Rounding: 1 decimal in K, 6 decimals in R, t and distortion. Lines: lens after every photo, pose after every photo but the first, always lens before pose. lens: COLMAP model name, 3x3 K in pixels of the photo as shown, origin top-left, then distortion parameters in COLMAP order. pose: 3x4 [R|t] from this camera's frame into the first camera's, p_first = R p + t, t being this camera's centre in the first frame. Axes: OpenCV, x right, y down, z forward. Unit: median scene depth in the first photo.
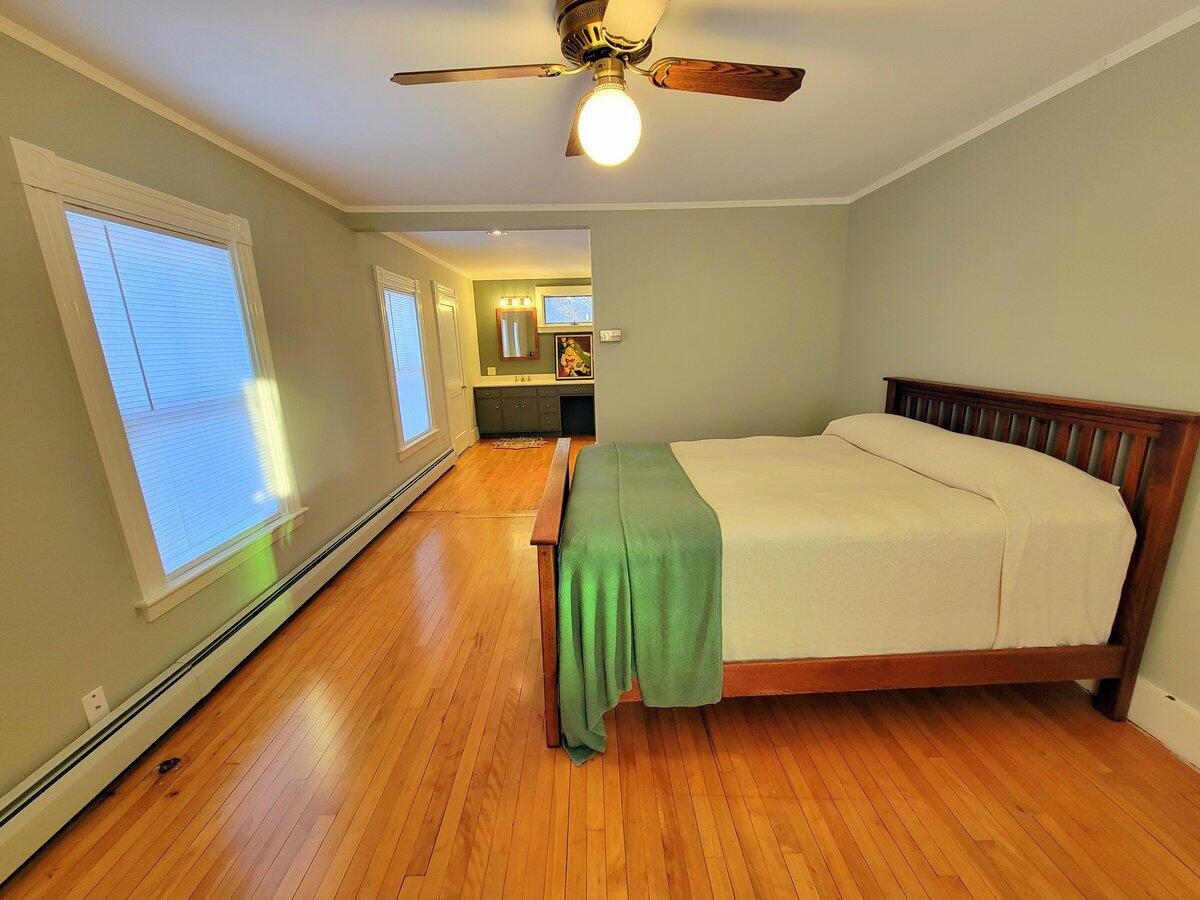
lens RADIAL K [[487.9, 0, 600.7], [0, 487.9, 460.6], [0, 0, 1]] dist [-0.009829, 0.003096]
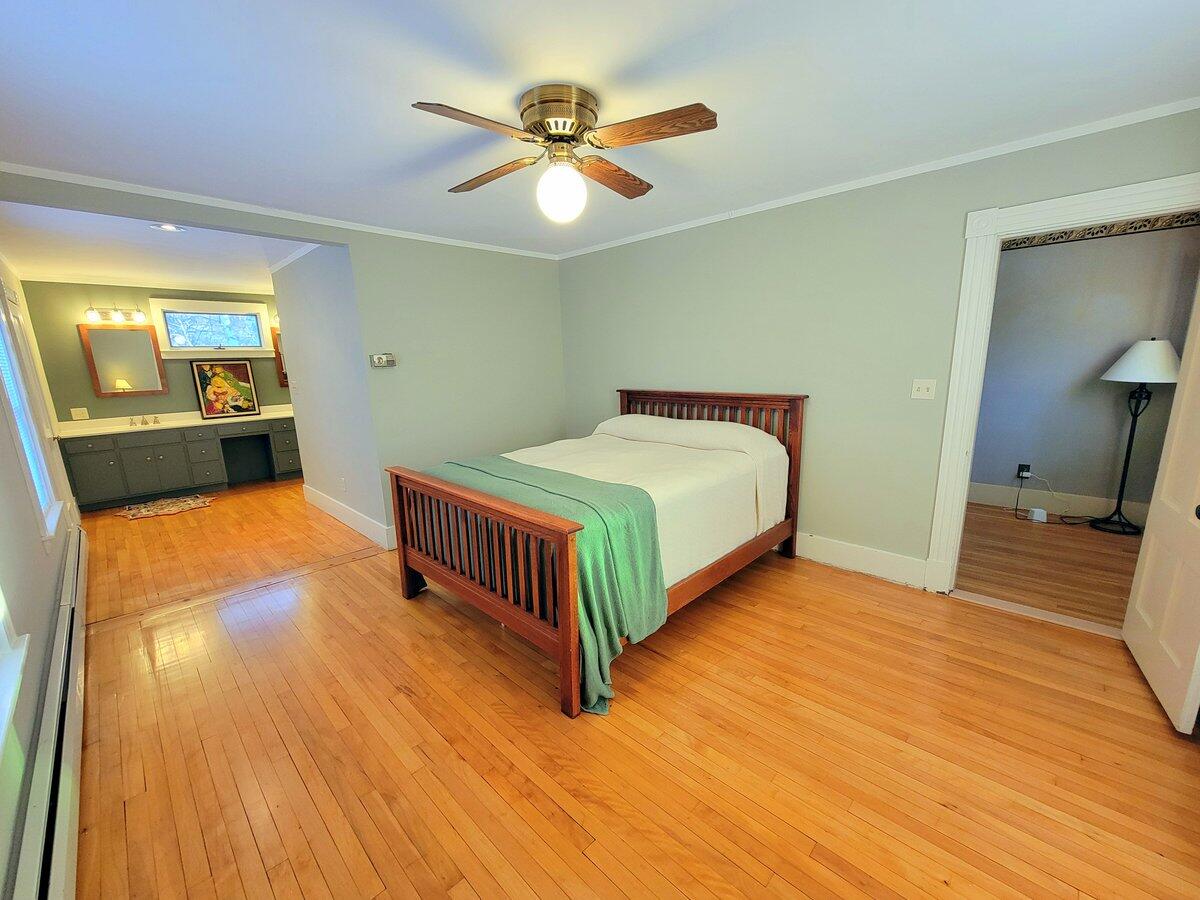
lens RADIAL K [[487.9, 0, 601.1], [0, 487.9, 458.0], [0, 0, 1]] dist [-0.009829, 0.003096]
pose [[0.717751, -0.134254, 0.683235, -0.181940], [0.175665, 0.984410, 0.008895, 0.000124], [-0.673777, 0.113637, 0.730144, 0.017389]]
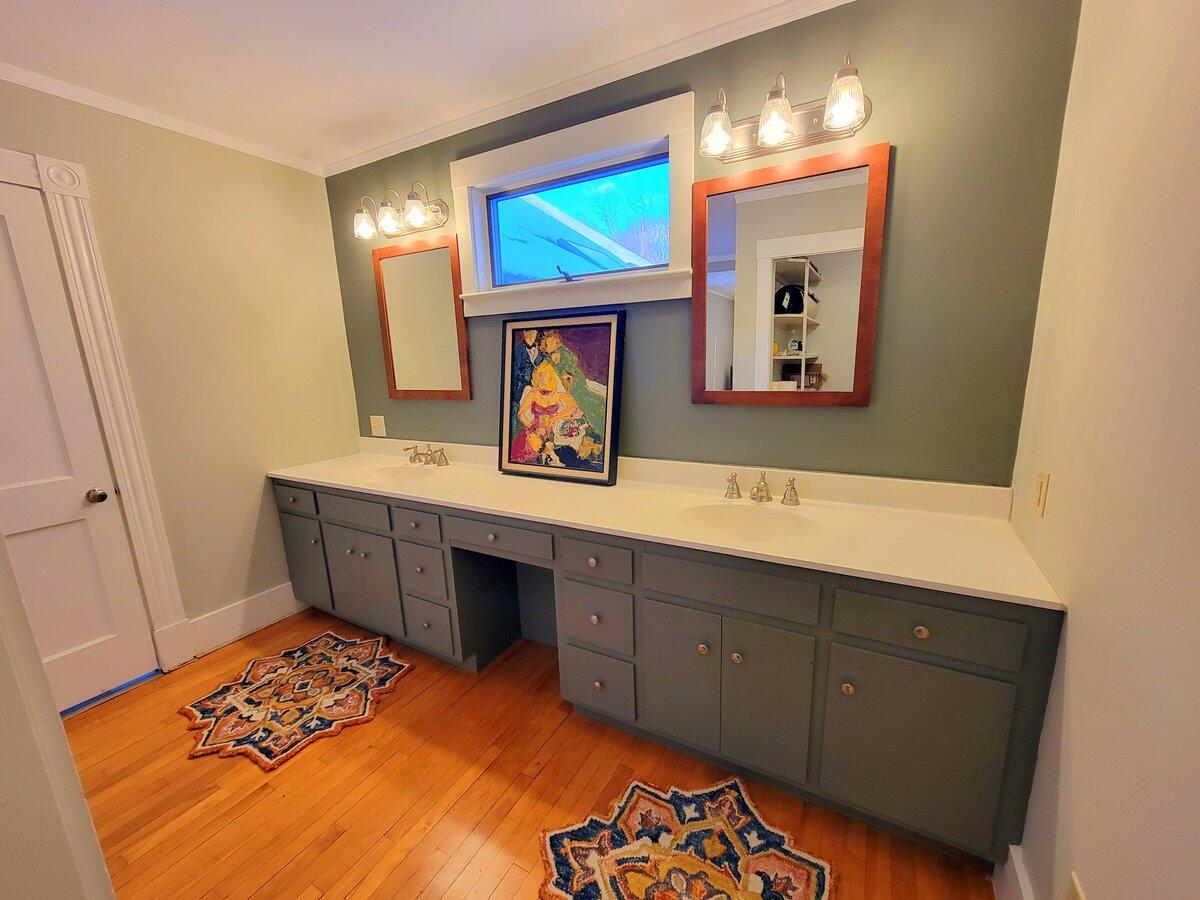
lens RADIAL K [[487.9, 0, 600.9], [0, 487.9, 454.4], [0, 0, 1]] dist [-0.009829, 0.003096]
pose [[0.860266, 0.100800, -0.499782, 0.116038], [-0.110040, 0.993866, 0.011041, -0.195943], [0.497829, 0.045498, 0.866081, 0.811787]]
